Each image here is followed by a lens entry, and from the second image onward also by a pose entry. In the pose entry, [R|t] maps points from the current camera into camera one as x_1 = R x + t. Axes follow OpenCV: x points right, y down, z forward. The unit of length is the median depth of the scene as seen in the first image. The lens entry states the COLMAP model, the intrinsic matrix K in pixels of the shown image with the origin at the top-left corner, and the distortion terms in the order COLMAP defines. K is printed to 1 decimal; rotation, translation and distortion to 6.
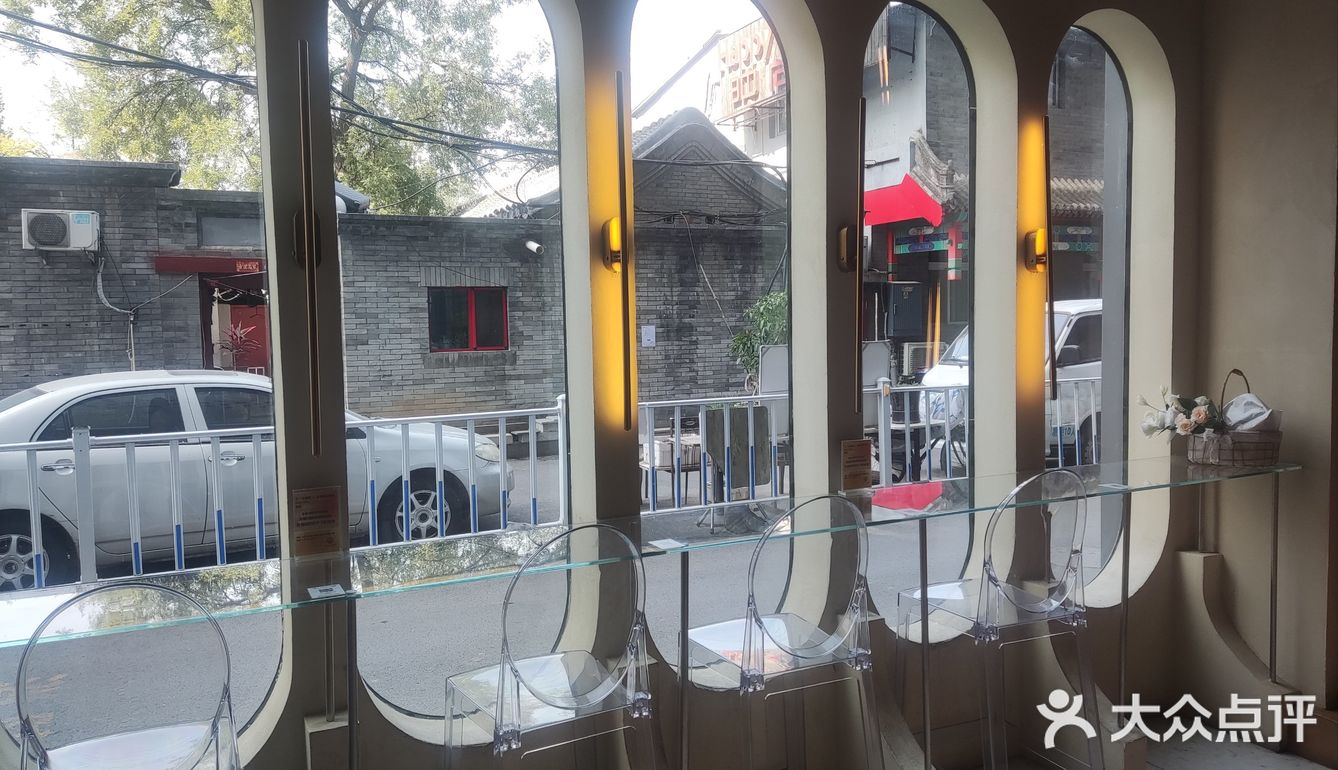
lens RADIAL K [[974.7, 0, 668.7], [0, 974.7, 384.4], [0, 0, 1]] dist [0.027620, -0.003529]
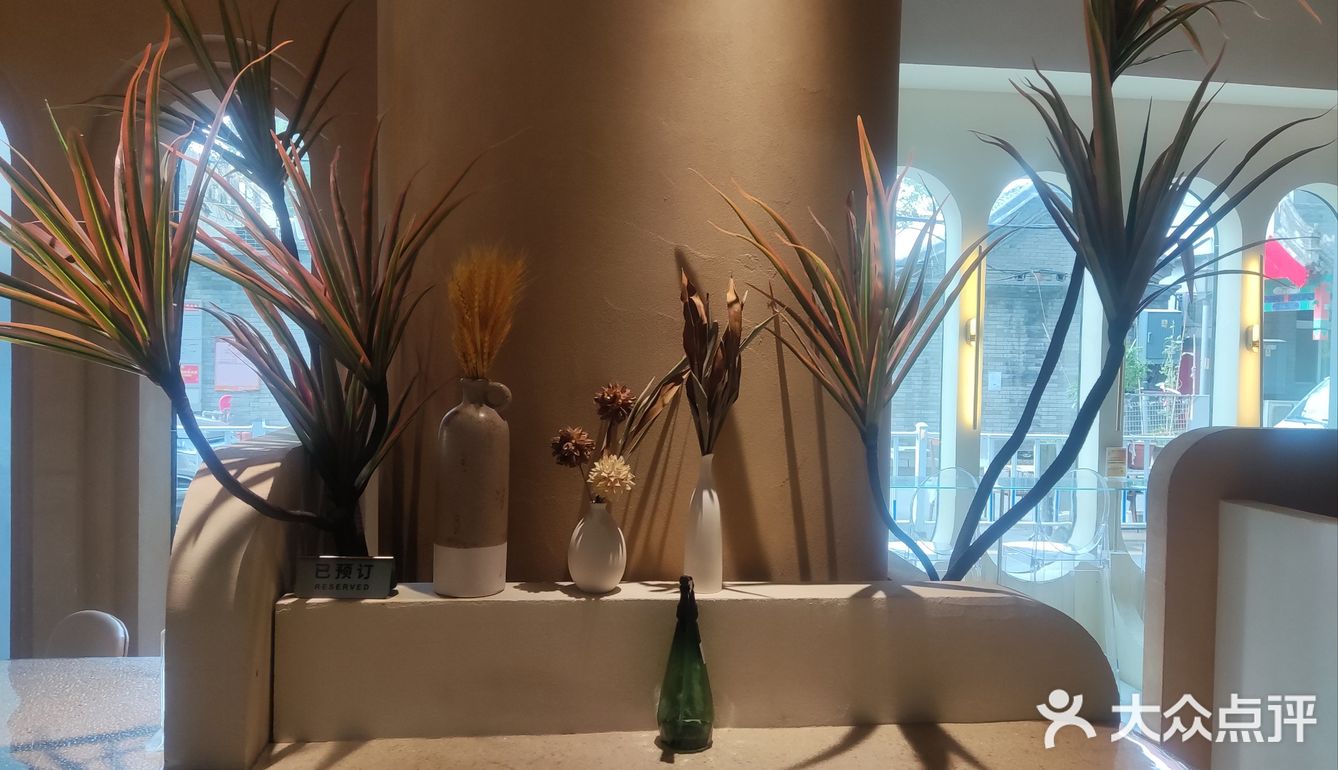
lens RADIAL K [[974.7, 0, 669.0], [0, 974.7, 388.5], [0, 0, 1]] dist [0.027620, -0.003529]
pose [[0.940283, 0.049297, -0.336805, 0.006429], [-0.061068, 0.997834, -0.024437, 0.009075], [0.334871, 0.043545, 0.941257, -0.180857]]
